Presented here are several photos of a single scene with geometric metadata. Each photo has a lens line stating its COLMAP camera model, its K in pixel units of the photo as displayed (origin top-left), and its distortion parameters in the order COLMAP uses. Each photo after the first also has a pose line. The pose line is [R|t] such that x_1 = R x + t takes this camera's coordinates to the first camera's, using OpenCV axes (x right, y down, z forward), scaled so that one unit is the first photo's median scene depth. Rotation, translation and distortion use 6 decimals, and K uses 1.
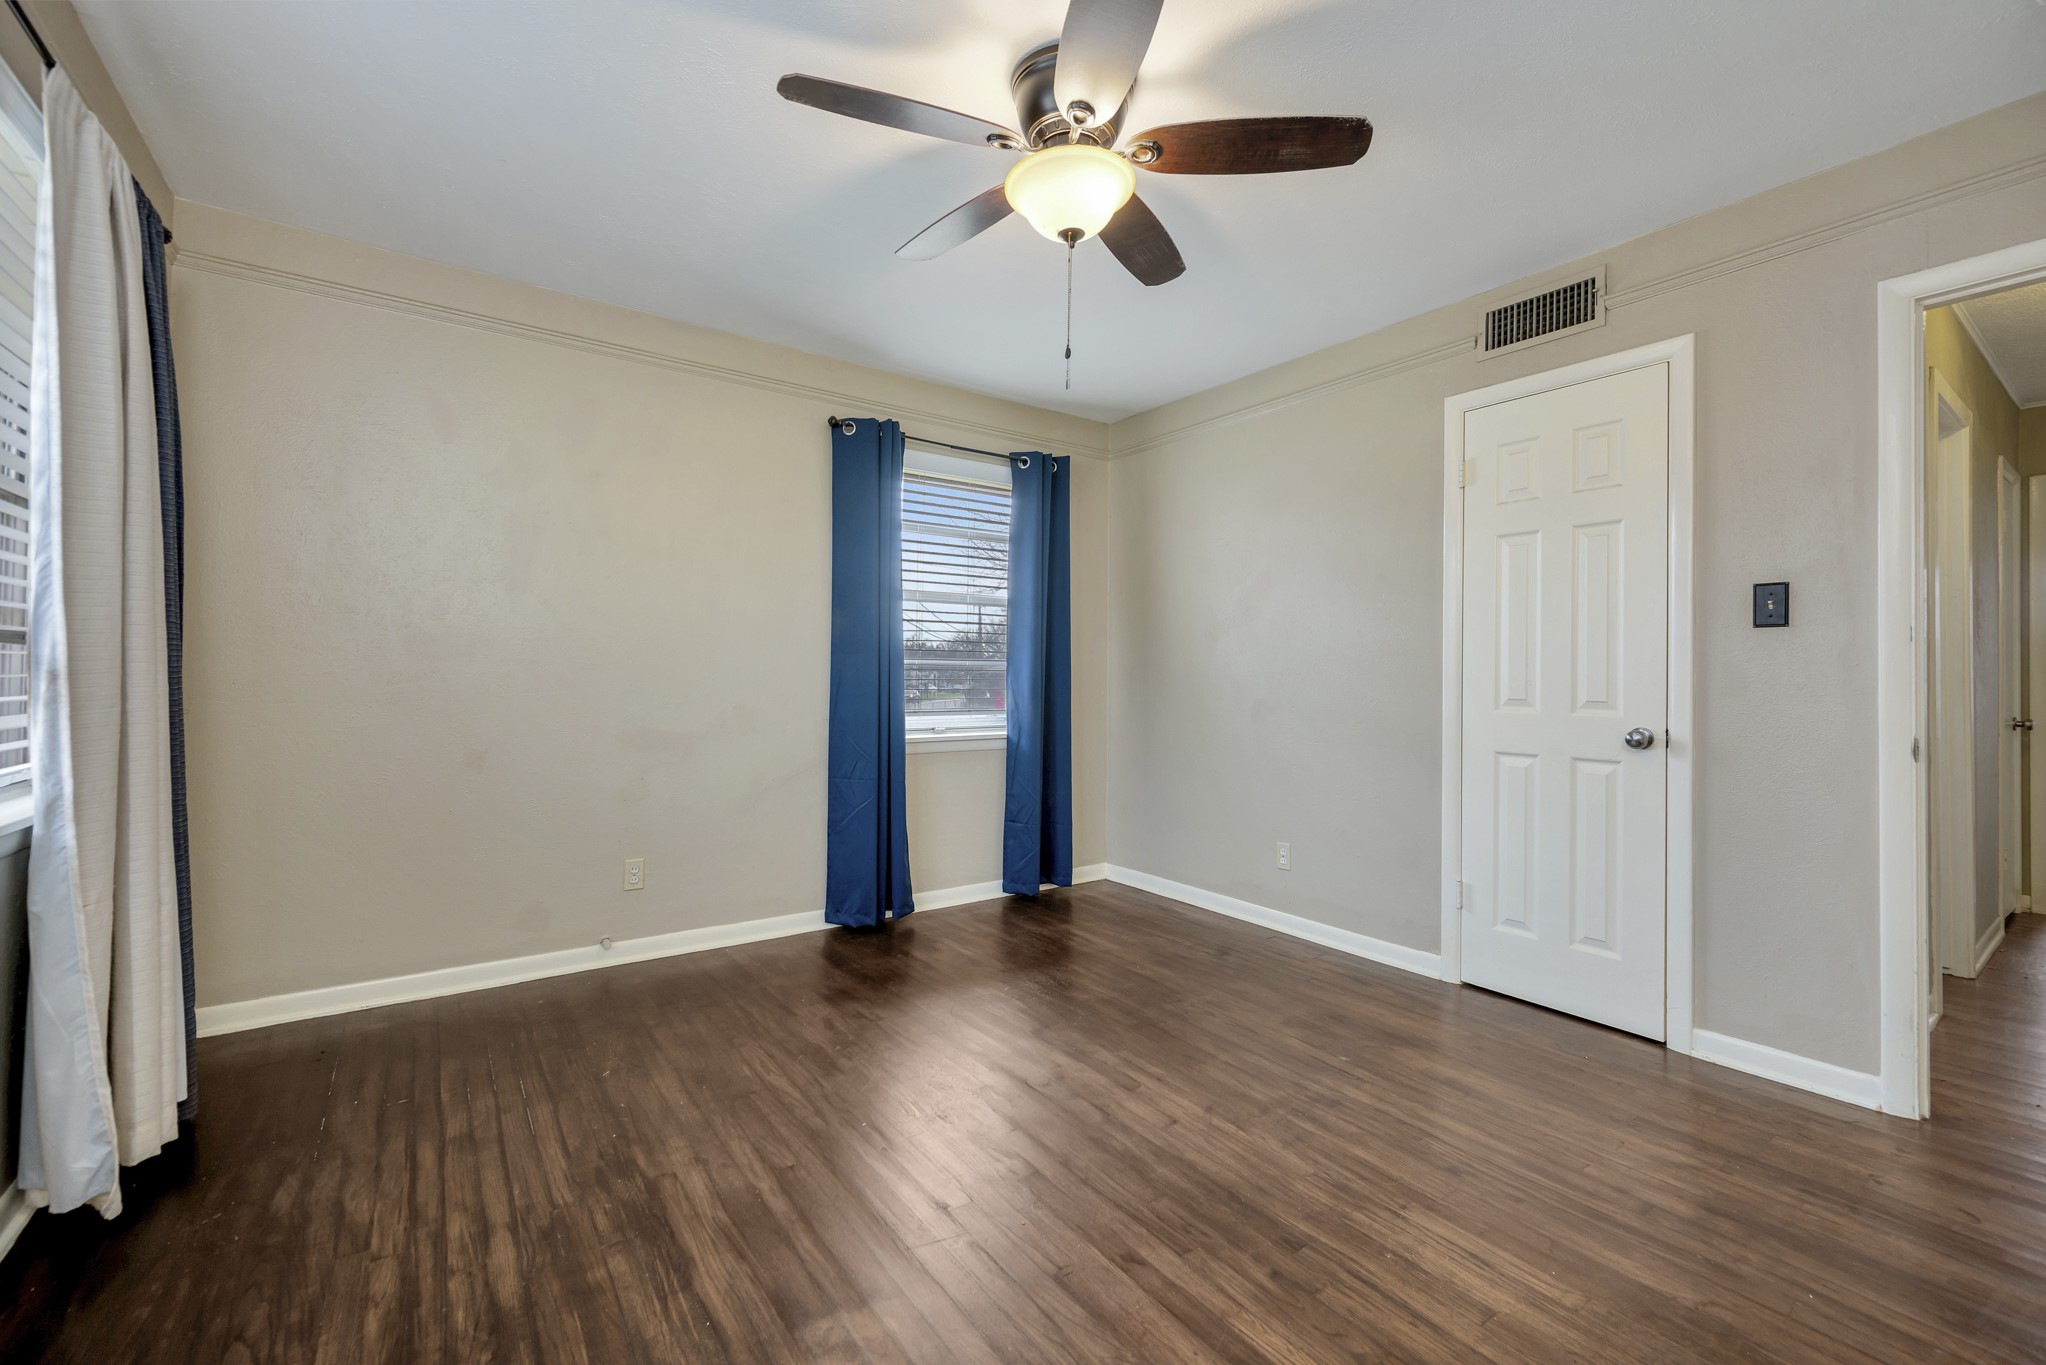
lens RADIAL K [[812.9, 0, 1013.5], [0, 812.9, 672.4], [0, 0, 1]] dist [-0.001089, -0.000162]
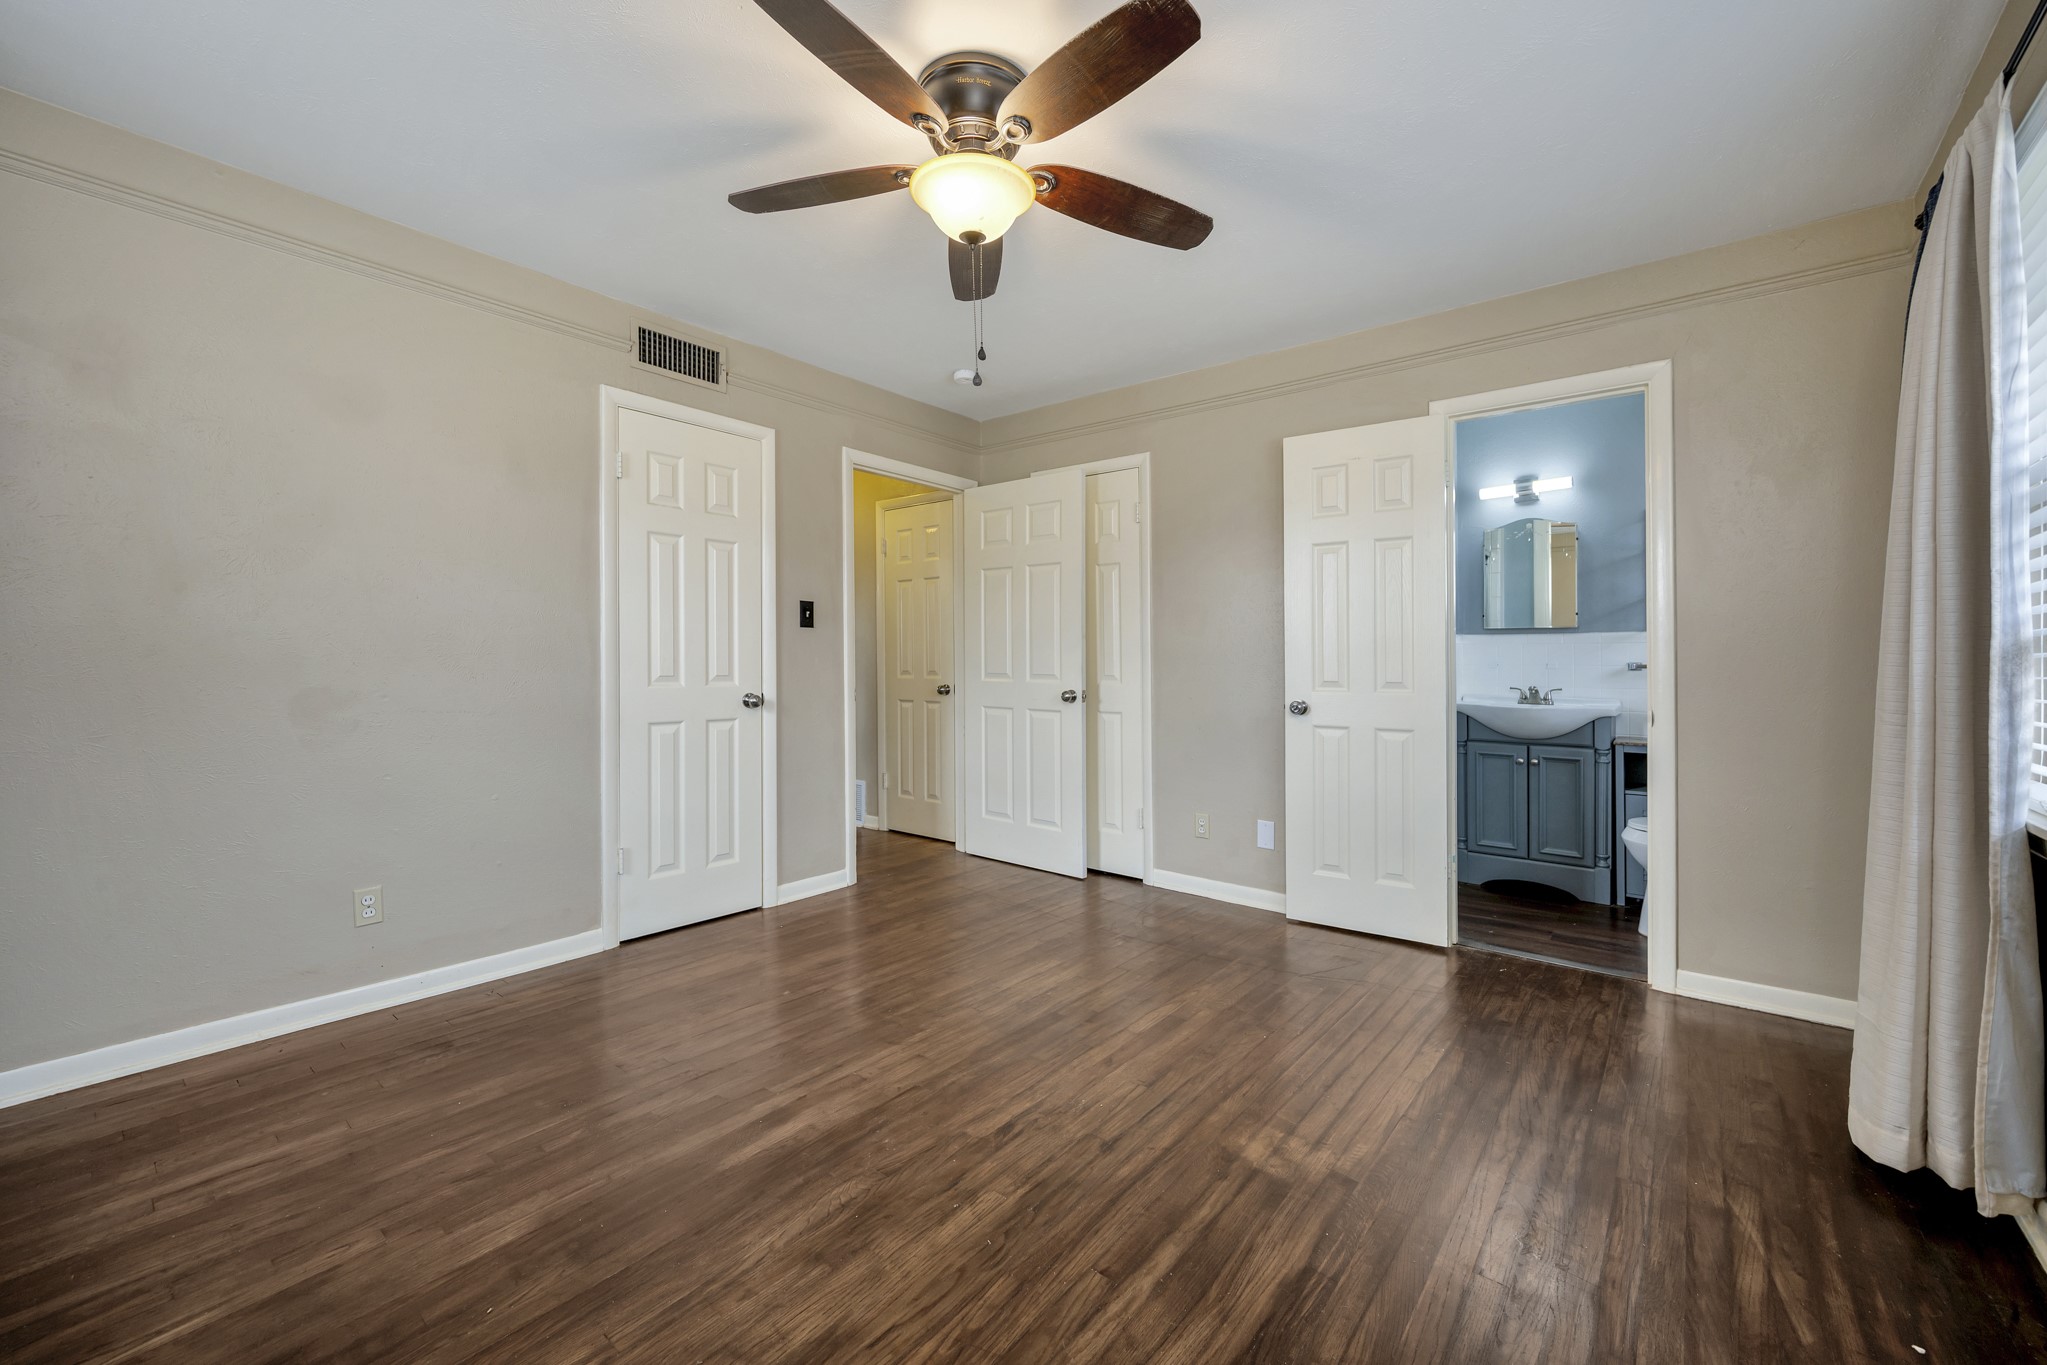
lens RADIAL K [[821.5, 0, 1010.1], [0, 821.5, 659.9], [0, 0, 1]] dist [-0.001733, -0.000178]
pose [[-0.244260, -0.005641, 0.969693, -0.774340], [-0.011529, 0.999929, 0.002913, 0.000844], [-0.969641, -0.010468, -0.244308, 0.967363]]
